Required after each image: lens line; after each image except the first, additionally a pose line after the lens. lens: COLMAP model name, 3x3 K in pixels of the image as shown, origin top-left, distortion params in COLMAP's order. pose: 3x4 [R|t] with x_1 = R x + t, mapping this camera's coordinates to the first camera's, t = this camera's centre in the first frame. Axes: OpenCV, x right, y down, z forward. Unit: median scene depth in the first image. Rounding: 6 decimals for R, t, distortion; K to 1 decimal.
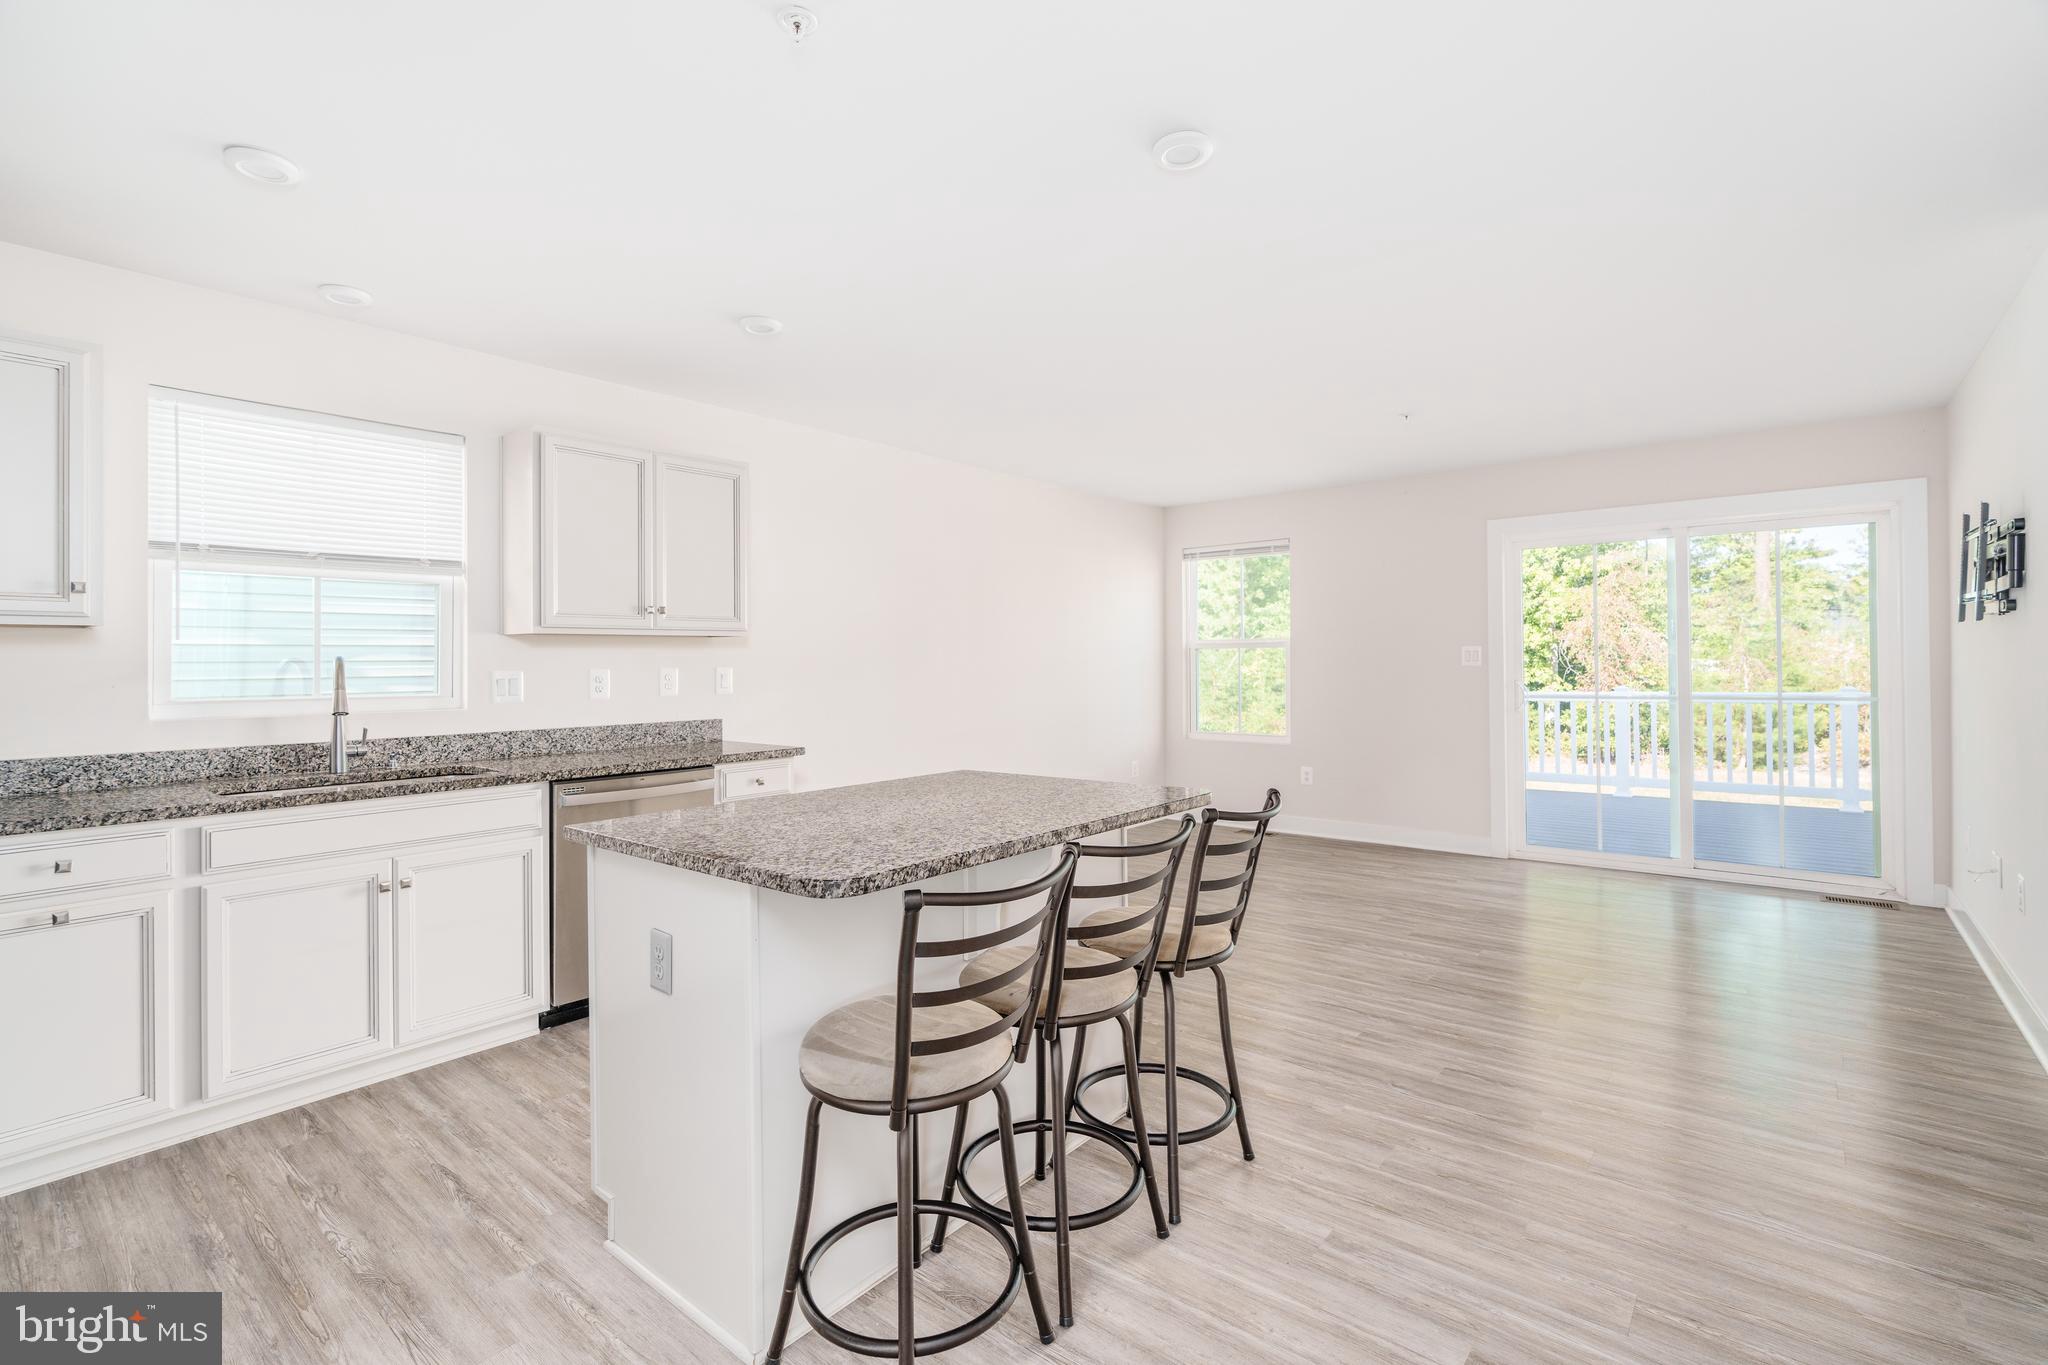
lens RADIAL K [[912.6, 0, 1023.8], [0, 912.6, 654.1], [0, 0, 1]] dist [-0.001846, -0.000275]
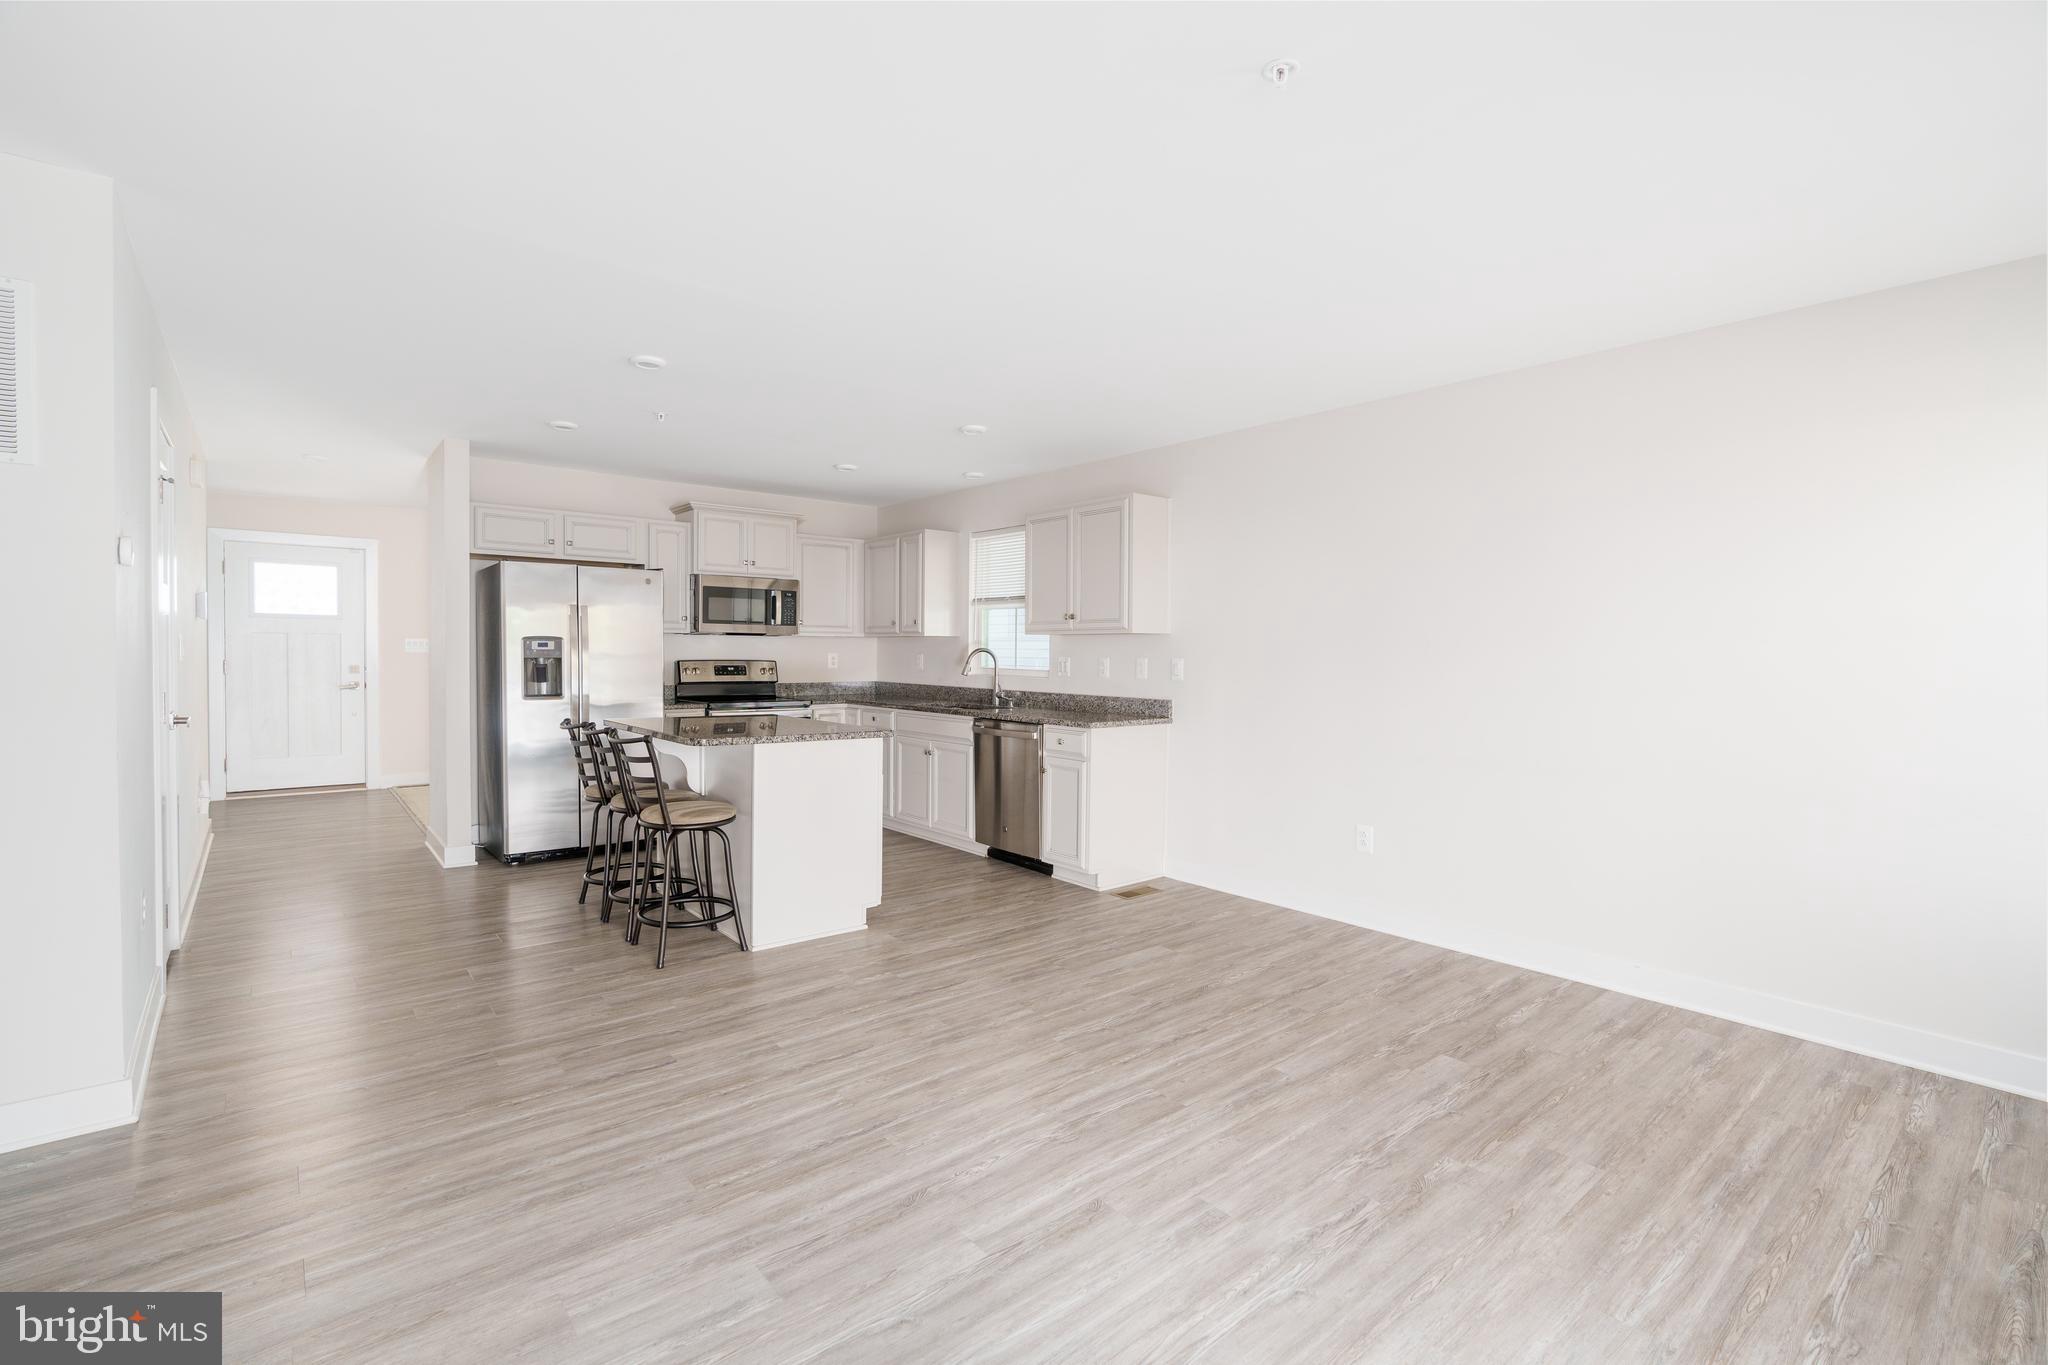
lens RADIAL K [[912.6, 0, 1023.8], [0, 912.6, 654.1], [0, 0, 1]] dist [-0.001846, -0.000275]
pose [[-0.181932, 0.009877, -0.983262, 1.261378], [0.006062, 0.999942, 0.008923, -0.003481], [0.983293, -0.004338, -0.181981, 1.430133]]
